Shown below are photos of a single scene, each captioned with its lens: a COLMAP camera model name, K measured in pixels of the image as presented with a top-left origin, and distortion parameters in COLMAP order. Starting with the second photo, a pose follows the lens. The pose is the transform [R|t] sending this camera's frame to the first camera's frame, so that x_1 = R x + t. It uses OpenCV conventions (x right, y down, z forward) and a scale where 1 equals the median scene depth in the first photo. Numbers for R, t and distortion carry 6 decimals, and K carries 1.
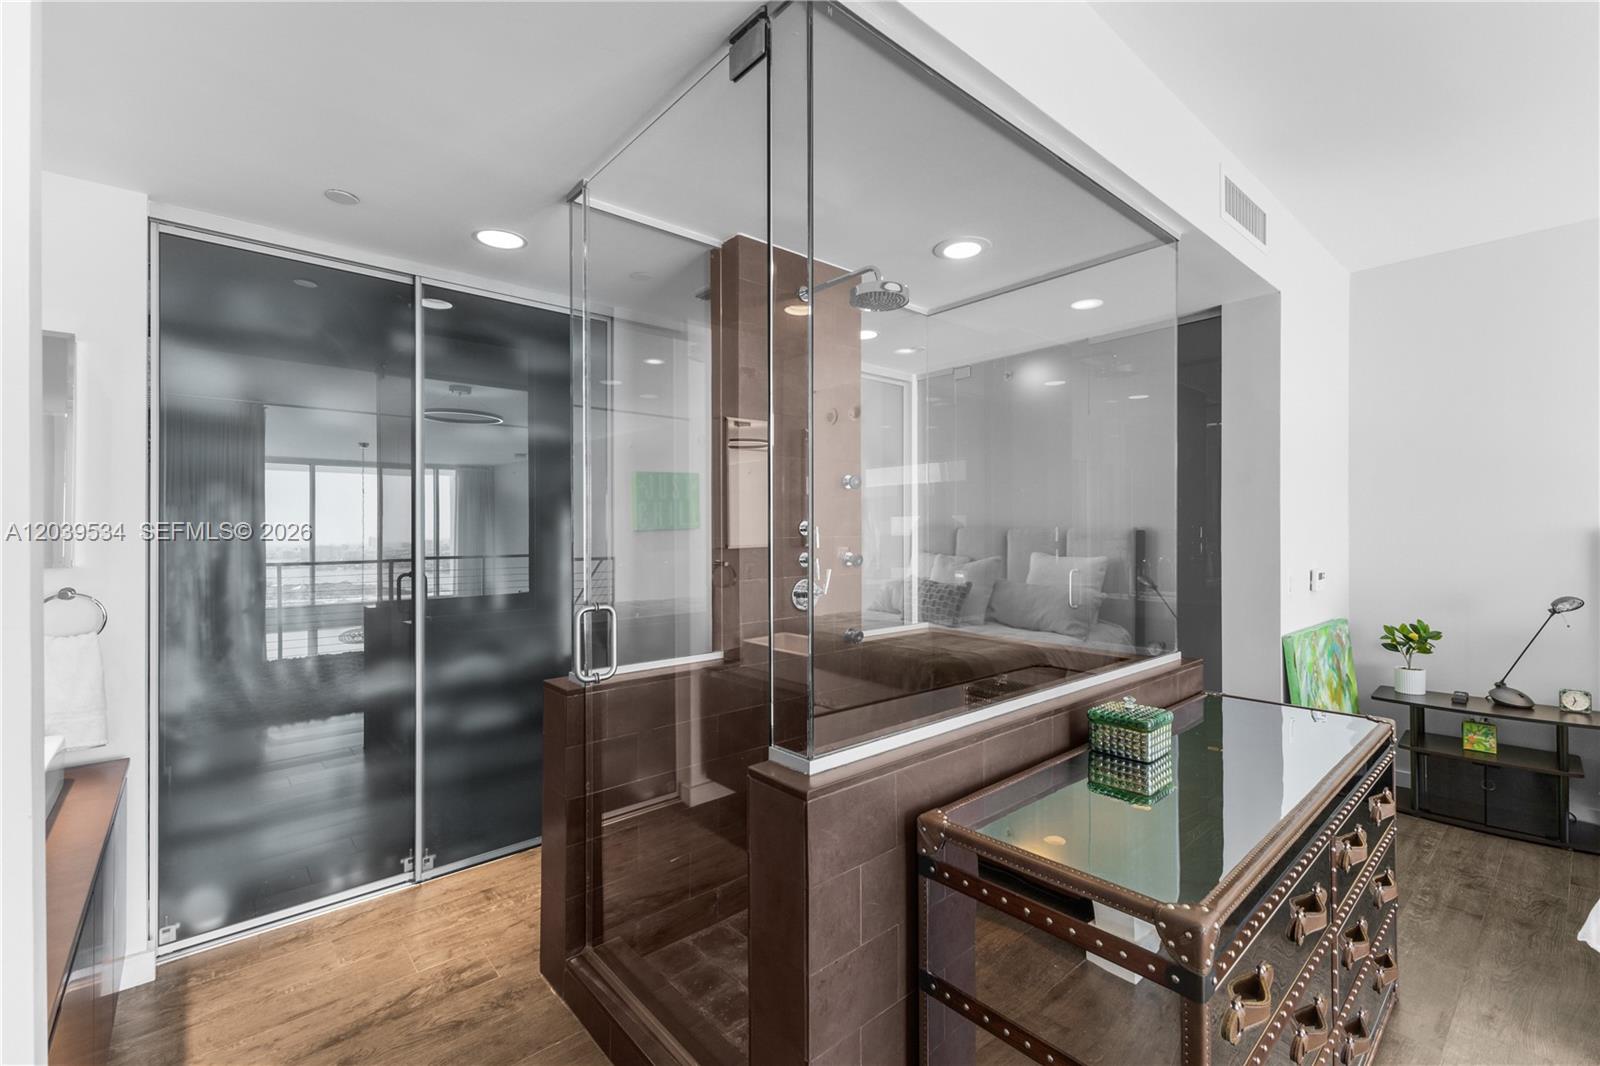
lens RADIAL K [[689.3, 0, 802.9], [0, 689.3, 529.1], [0, 0, 1]] dist [0.013256, -0.002169]
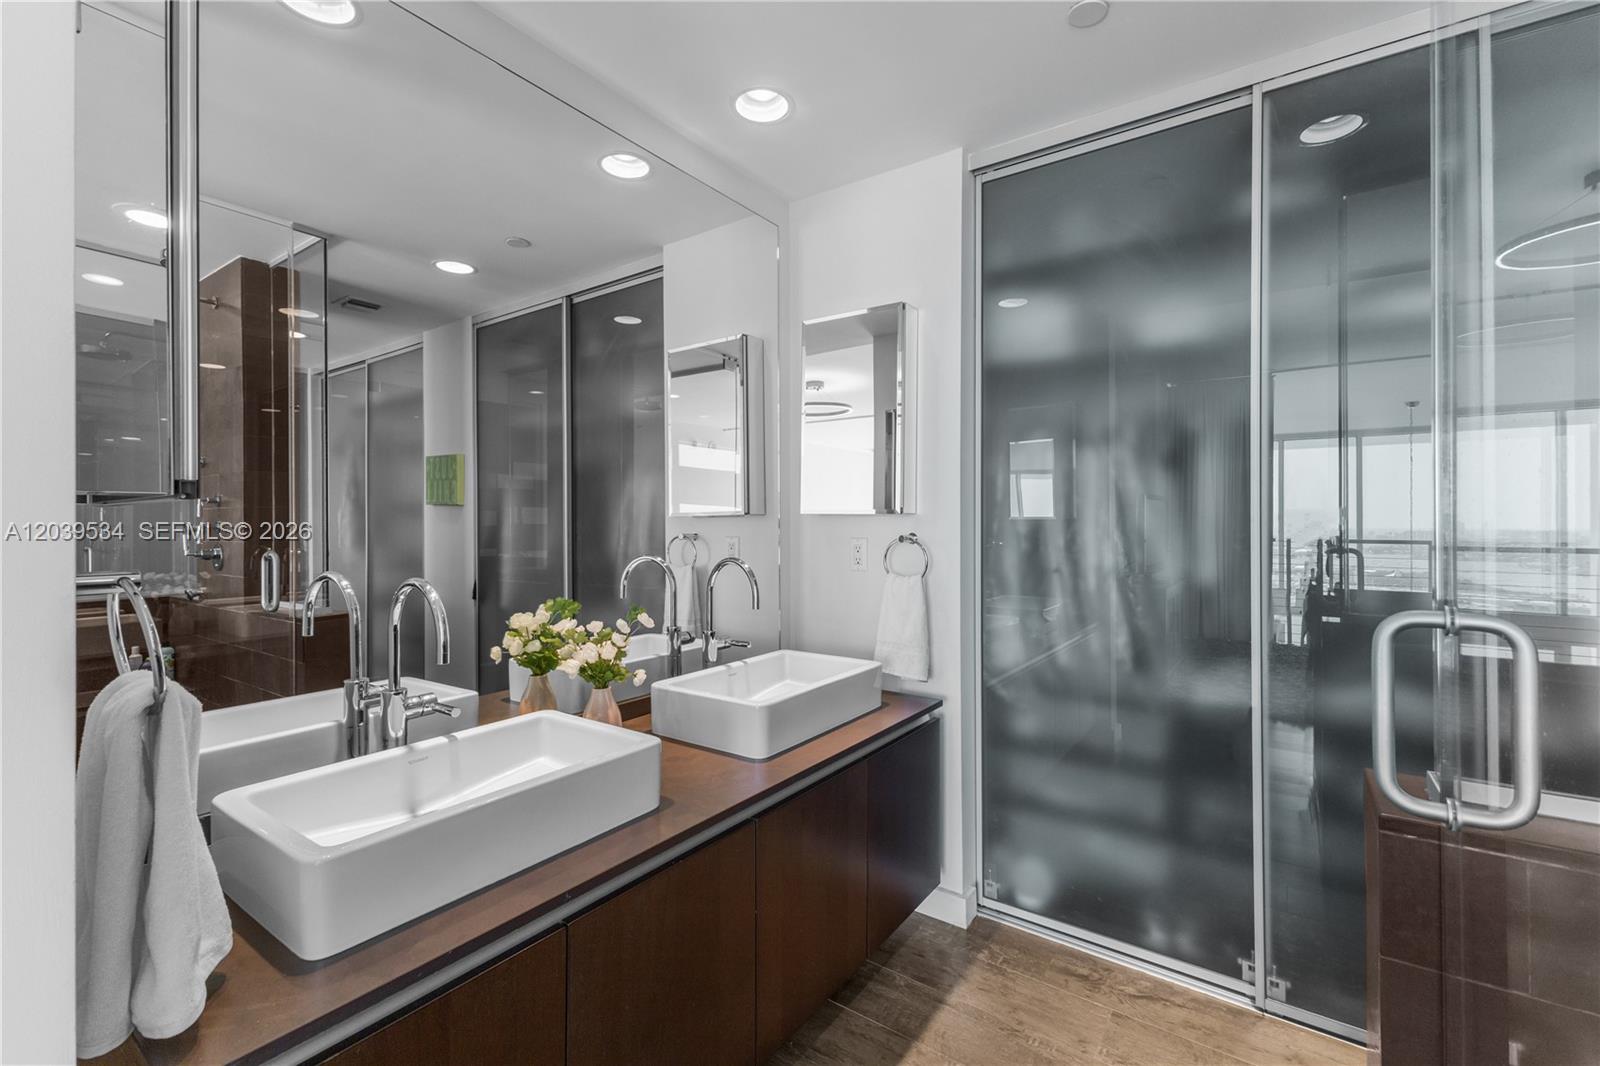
lens RADIAL K [[689.3, 0, 797.4], [0, 689.3, 520.8], [0, 0, 1]] dist [0.013256, -0.002169]
pose [[0.233303, 0.004631, -0.972393, -0.018870], [0.001957, 0.999984, 0.005231, 0.048516], [0.972402, -0.003123, 0.233291, 0.484294]]
